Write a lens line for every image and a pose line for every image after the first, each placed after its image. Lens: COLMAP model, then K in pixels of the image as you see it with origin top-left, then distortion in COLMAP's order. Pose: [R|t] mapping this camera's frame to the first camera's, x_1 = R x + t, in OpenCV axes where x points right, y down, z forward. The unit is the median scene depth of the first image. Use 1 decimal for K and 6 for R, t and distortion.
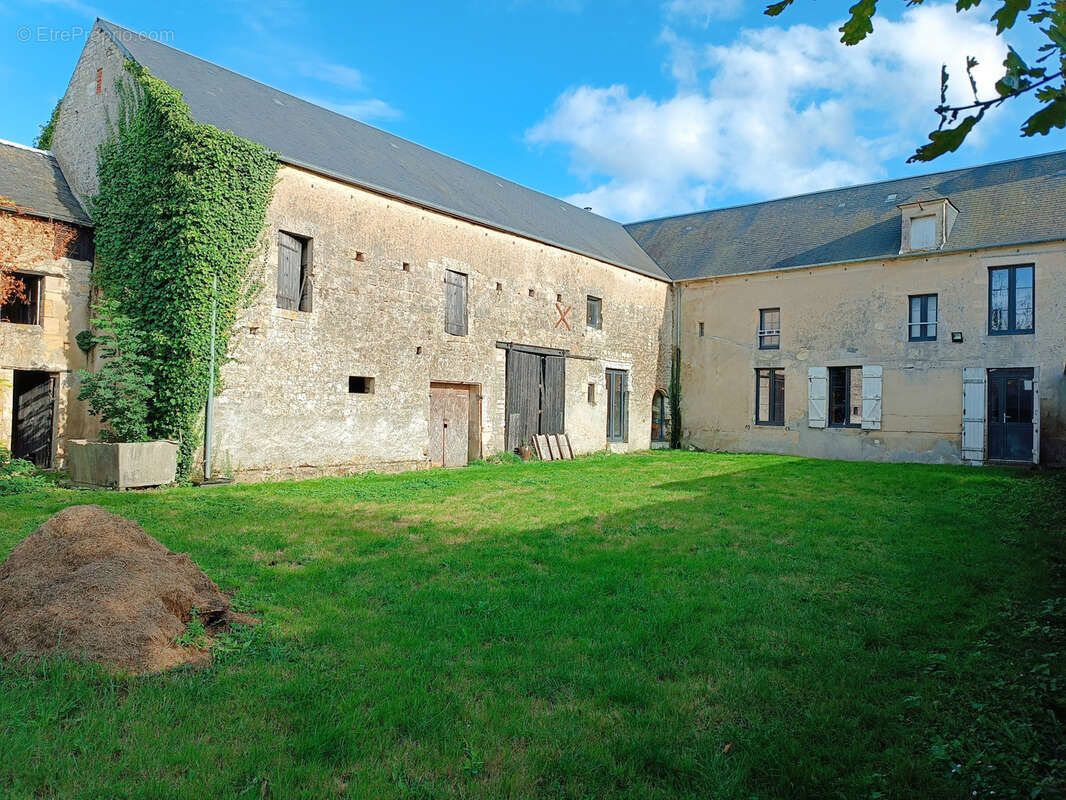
lens RADIAL K [[769.6, 0, 526.3], [0, 769.6, 391.7], [0, 0, 1]] dist [0.048307, -0.035496]
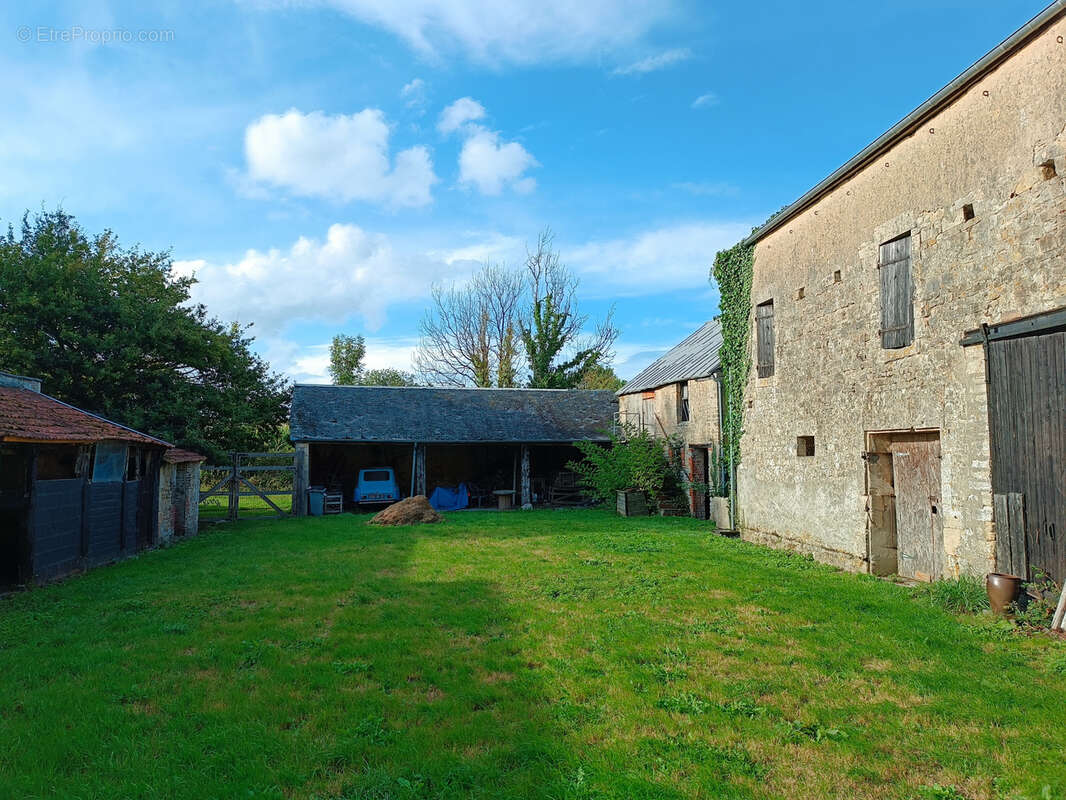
lens RADIAL K [[769.6, 0, 526.3], [0, 769.6, 391.7], [0, 0, 1]] dist [0.048307, -0.035496]
pose [[-0.735074, -0.071264, -0.674231, 0.530795], [0.008526, 0.993410, -0.114296, 0.023597], [0.677933, -0.089764, -0.729622, 1.317631]]
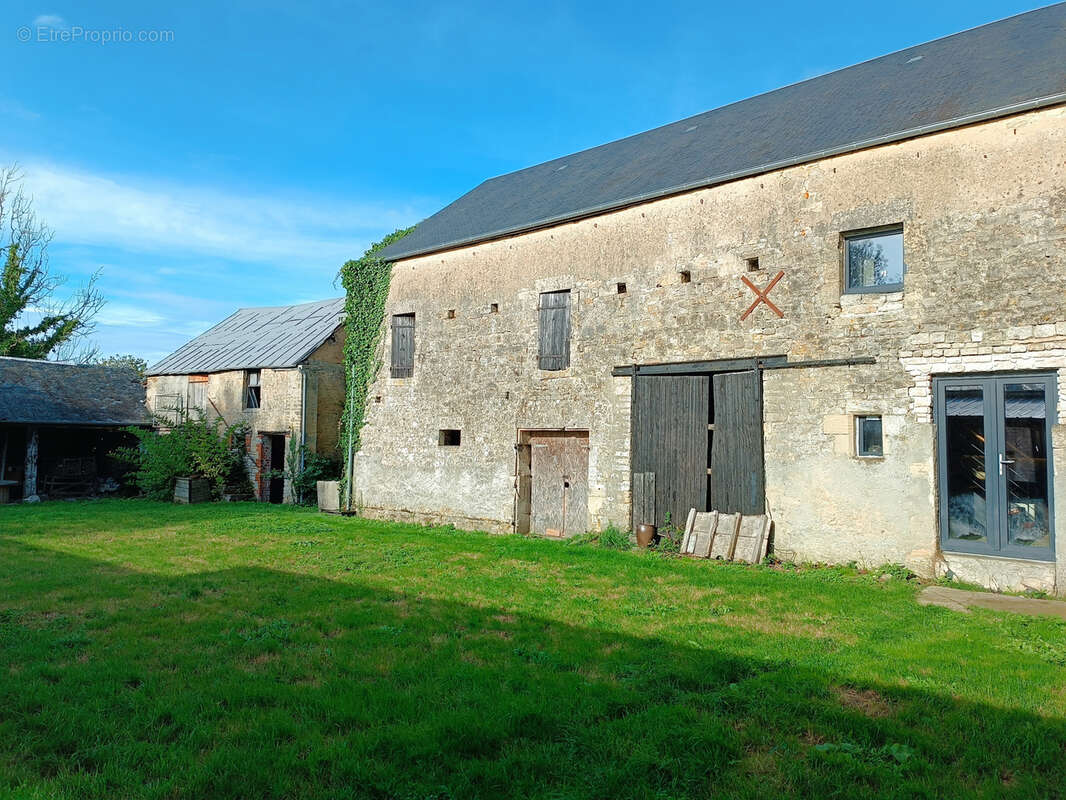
lens RADIAL K [[787.3, 0, 509.1], [0, 787.3, 389.6], [0, 0, 1]] dist [0.057948, -0.032732]
pose [[-0.090303, -0.089234, -0.991909, 0.769848], [0.008631, 0.995870, -0.090376, 0.021191], [0.995877, -0.016722, -0.089160, 1.099956]]
